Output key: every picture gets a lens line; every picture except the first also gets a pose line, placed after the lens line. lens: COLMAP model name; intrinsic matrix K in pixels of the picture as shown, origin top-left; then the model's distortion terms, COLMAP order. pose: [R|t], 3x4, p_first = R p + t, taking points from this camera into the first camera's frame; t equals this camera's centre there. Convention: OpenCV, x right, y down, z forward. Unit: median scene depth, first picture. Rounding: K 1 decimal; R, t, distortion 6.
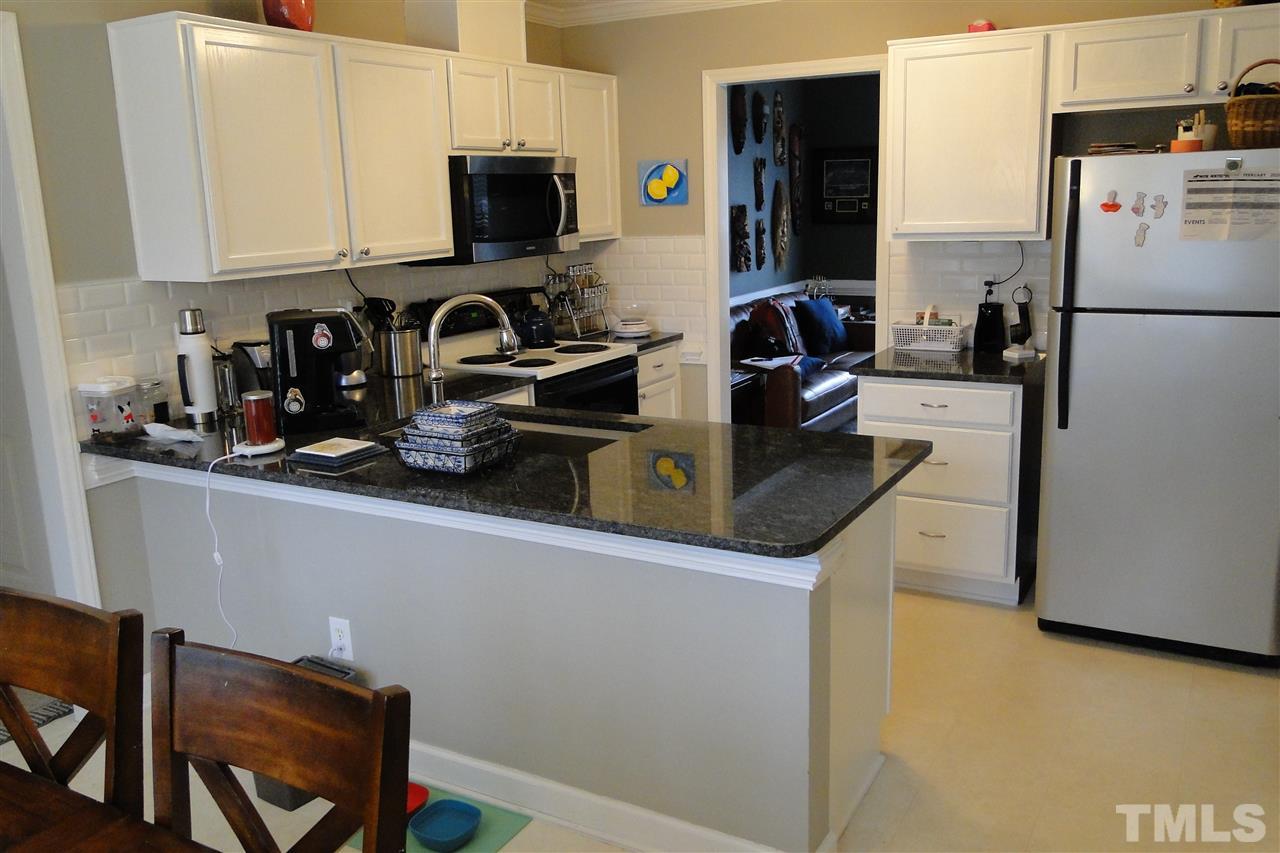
lens RADIAL K [[1057.2, 0, 641.4], [0, 1057.2, 422.9], [0, 0, 1]] dist [-0.001687, -0.007044]
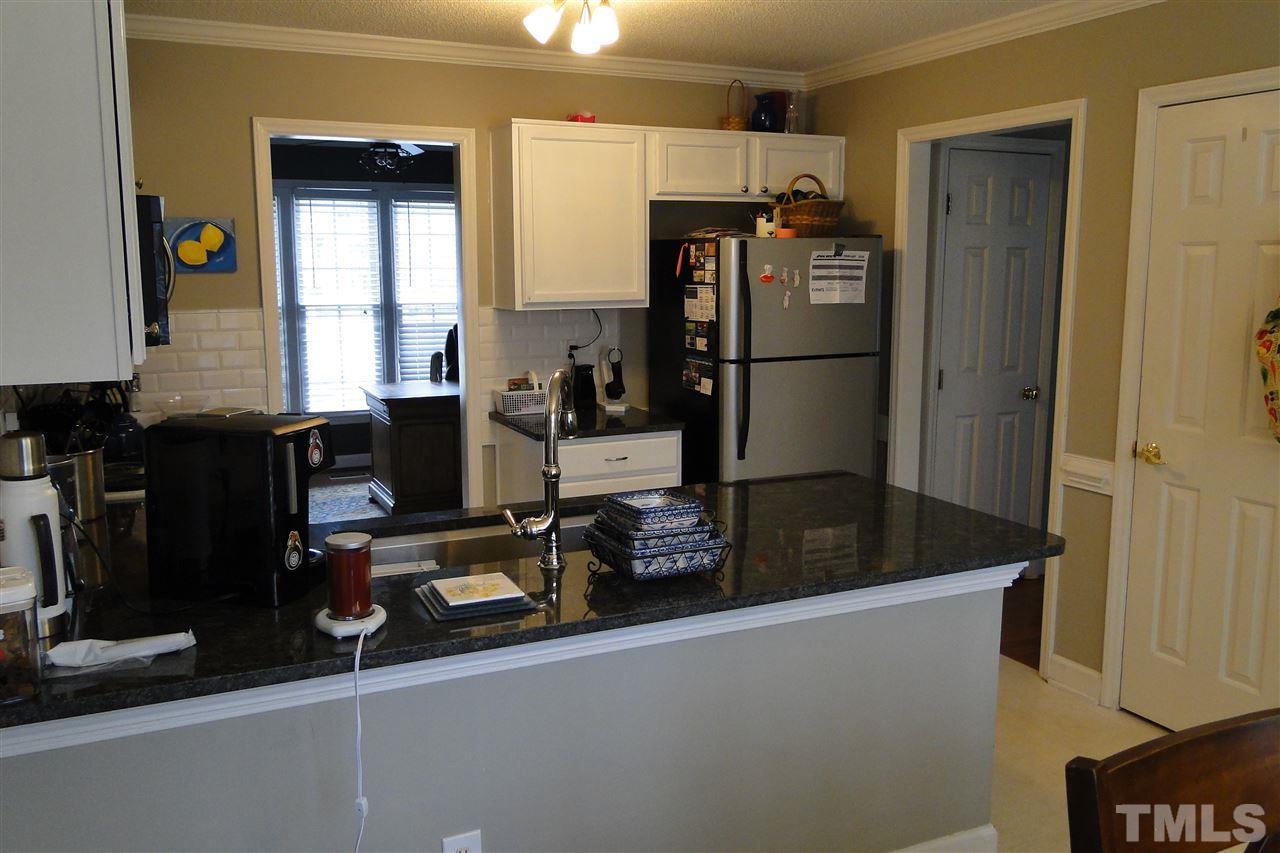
lens RADIAL K [[1057.2, 0, 640.9], [0, 1057.2, 425.0], [0, 0, 1]] dist [-0.001687, -0.007044]
pose [[0.573769, -0.097944, 0.813139, -0.568830], [0.158777, 0.987290, 0.006884, -0.052949], [-0.803479, 0.125159, 0.582028, 0.338770]]
